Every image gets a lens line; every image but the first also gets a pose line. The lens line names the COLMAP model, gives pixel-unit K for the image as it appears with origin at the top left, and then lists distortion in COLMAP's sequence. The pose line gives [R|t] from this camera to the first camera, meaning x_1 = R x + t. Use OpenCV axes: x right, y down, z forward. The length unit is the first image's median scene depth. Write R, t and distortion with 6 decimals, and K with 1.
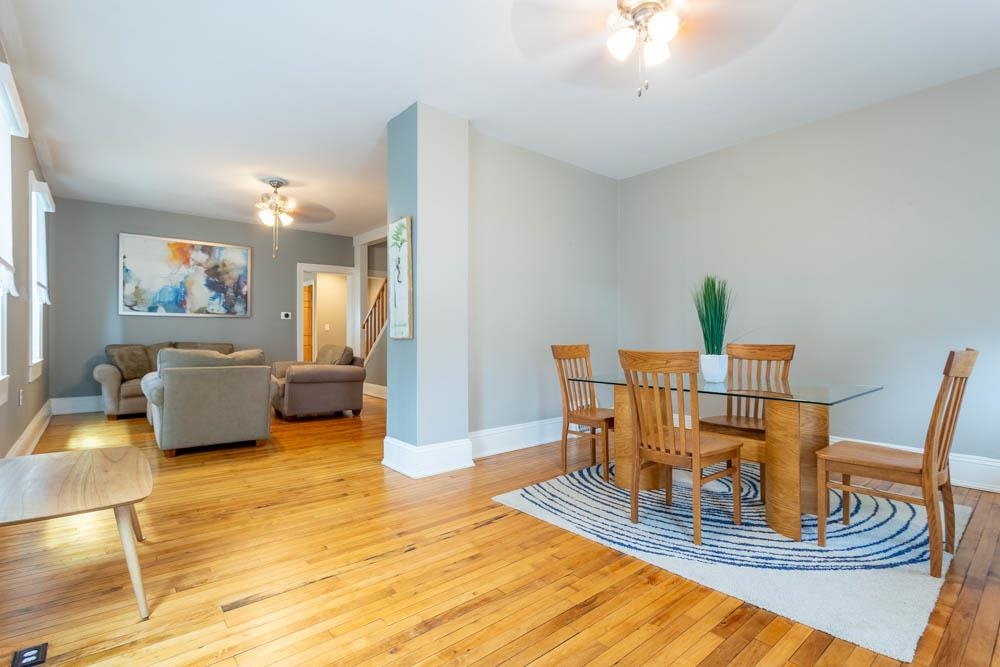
lens RADIAL K [[480.9, 0, 494.9], [0, 480.9, 335.4], [0, 0, 1]] dist [0.002255, -0.000037]
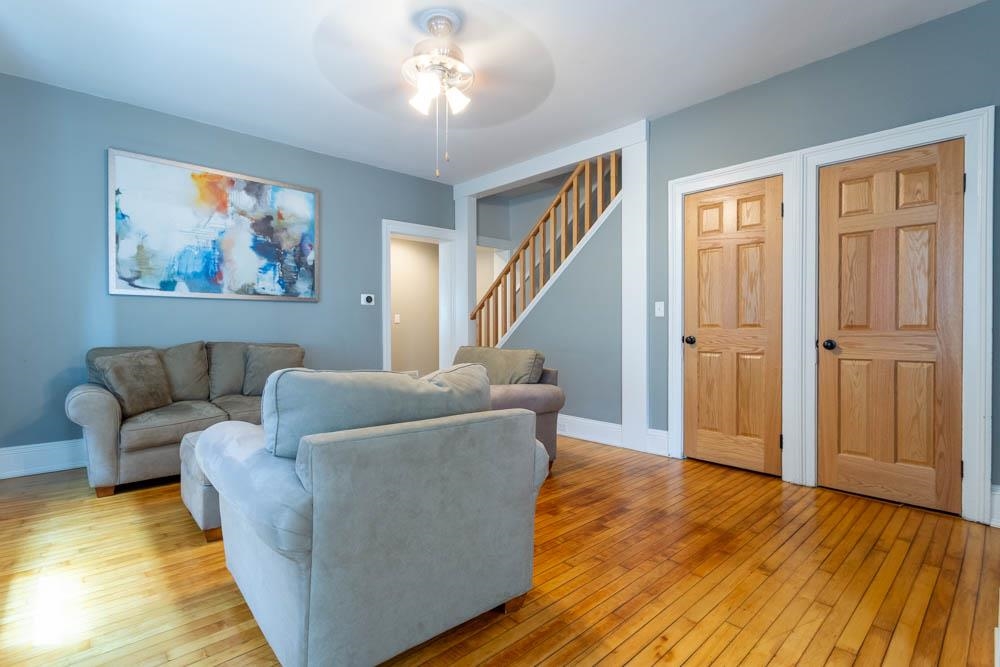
lens RADIAL K [[480.9, 0, 494.9], [0, 480.9, 335.4], [0, 0, 1]] dist [0.002255, -0.000037]
pose [[0.999057, -0.002355, 0.043362, -0.352397], [0.001723, 0.999892, 0.014608, -0.002240], [-0.043392, -0.014520, 0.998953, 0.414085]]
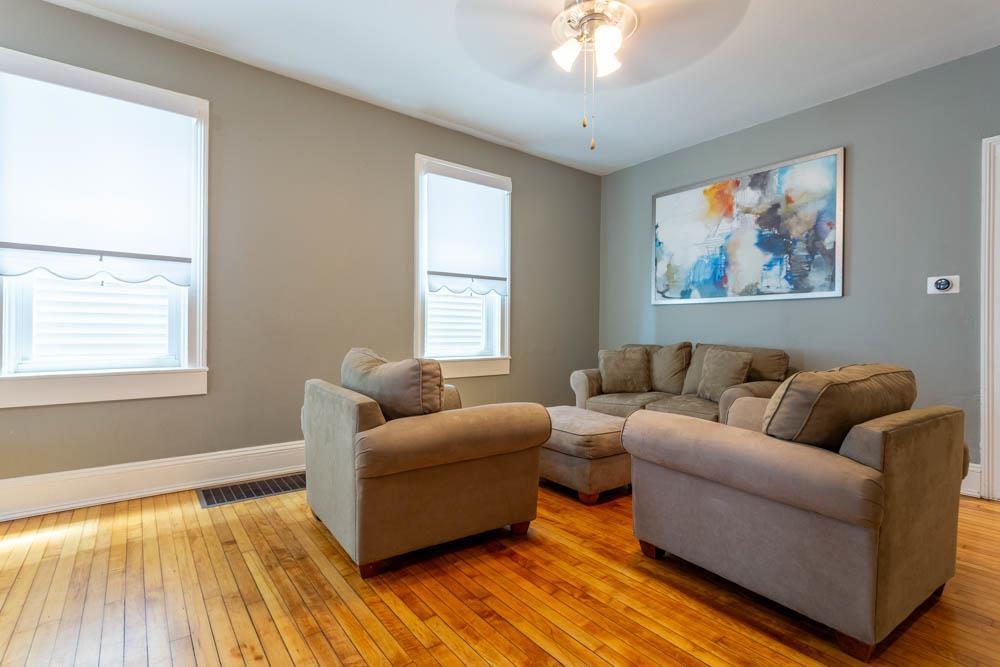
lens RADIAL K [[480.9, 0, 494.9], [0, 480.9, 335.4], [0, 0, 1]] dist [0.002255, -0.000037]
pose [[-0.056675, 0.008521, -0.998356, -0.019037], [-0.006747, 0.999937, 0.008917, -0.000607], [0.998370, 0.007241, -0.056614, 0.794708]]
